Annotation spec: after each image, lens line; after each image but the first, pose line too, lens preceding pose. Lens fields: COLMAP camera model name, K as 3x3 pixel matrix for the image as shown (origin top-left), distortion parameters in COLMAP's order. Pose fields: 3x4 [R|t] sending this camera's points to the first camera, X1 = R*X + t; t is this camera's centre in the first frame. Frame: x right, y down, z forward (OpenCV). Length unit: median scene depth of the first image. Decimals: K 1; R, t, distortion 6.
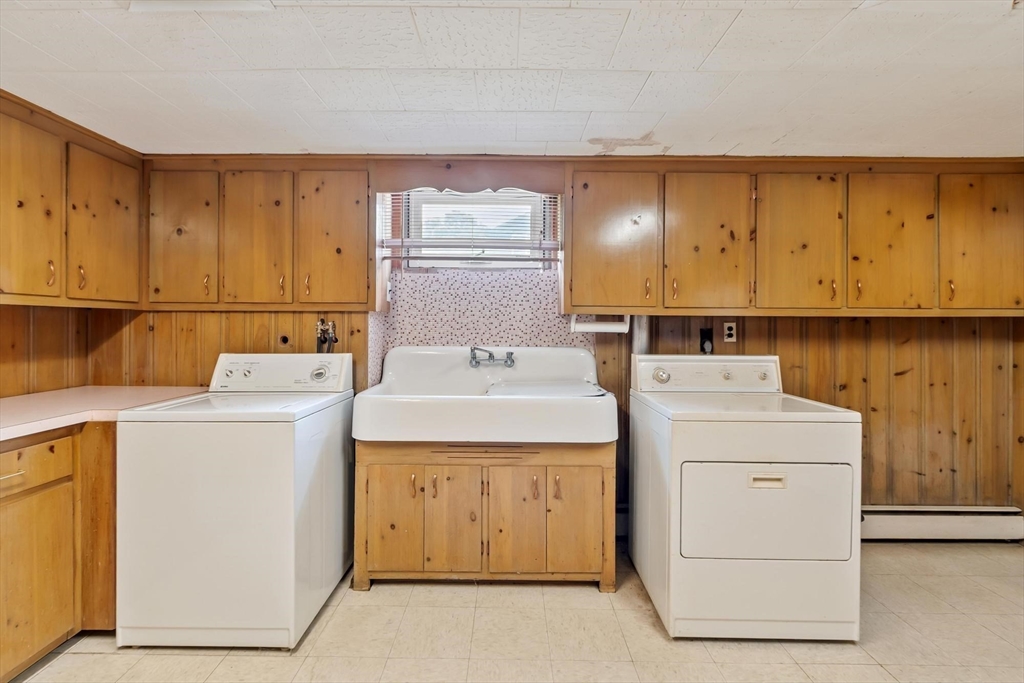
lens RADIAL K [[451.2, 0, 503.8], [0, 451.2, 326.7], [0, 0, 1]] dist [0.000891, -0.000810]
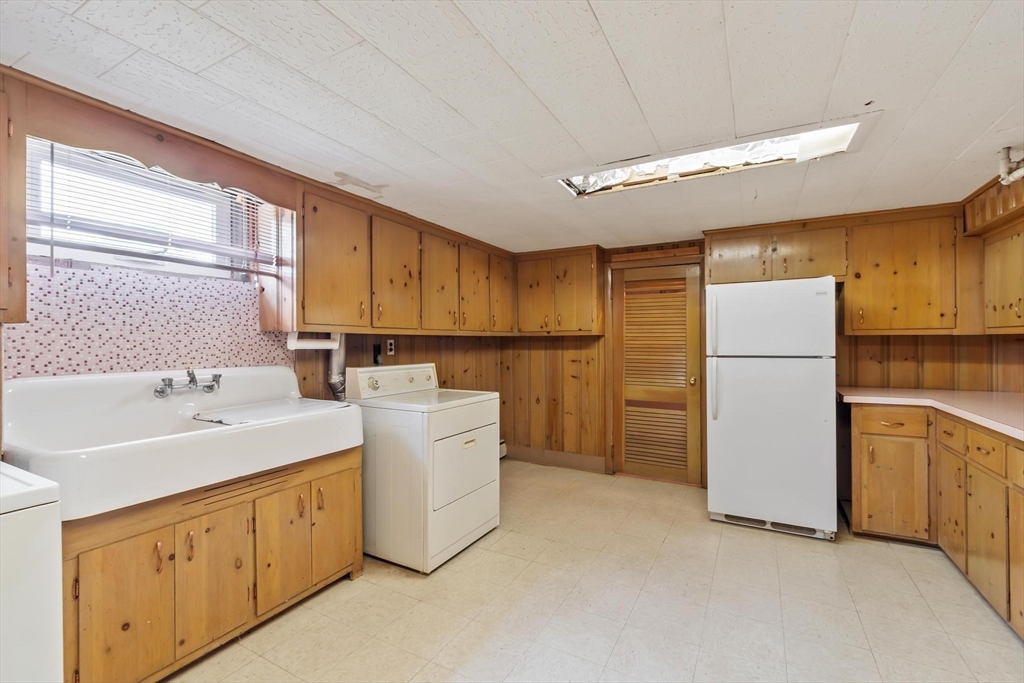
lens RADIAL K [[451.2, 0, 510.8], [0, 451.2, 342.6], [0, 0, 1]] dist [0.000891, -0.000810]
pose [[0.471284, -0.008060, 0.881945, -0.529938], [0.008621, 0.999953, 0.004532, -0.003997], [-0.881939, 0.005467, 0.471331, 0.111154]]
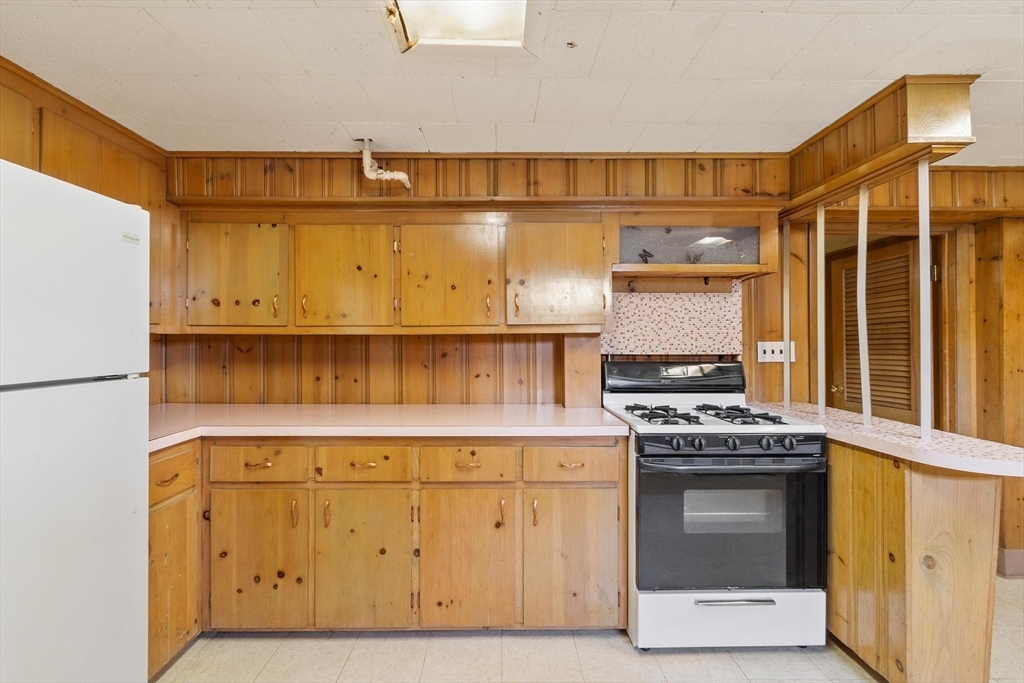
lens RADIAL K [[451.2, 0, 507.8], [0, 451.2, 339.5], [0, 0, 1]] dist [0.000891, -0.000810]
pose [[-0.999820, -0.006547, -0.017799, 0.481021], [-0.006522, 0.999978, -0.001446, -0.000552], [0.017808, -0.001330, -0.999841, 0.521740]]
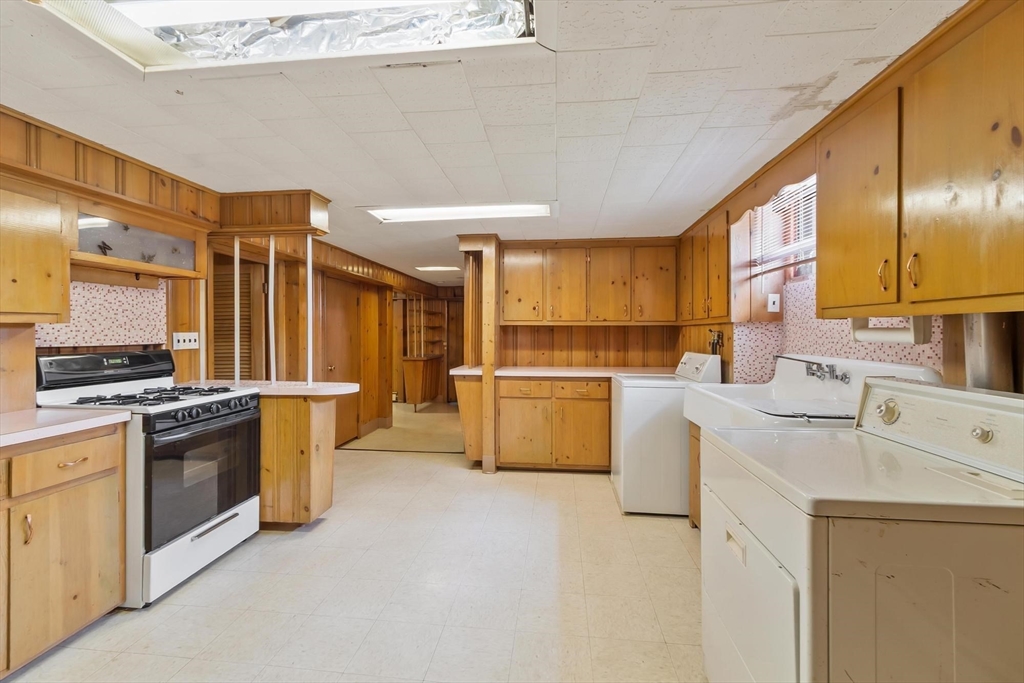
lens RADIAL K [[451.2, 0, 507.9], [0, 451.2, 334.2], [0, 0, 1]] dist [0.000891, -0.000810]
pose [[-0.102276, -0.001882, -0.994754, 1.015230], [-0.003392, 0.999993, -0.001543, 0.002247], [0.994750, 0.003217, -0.102282, 0.529826]]
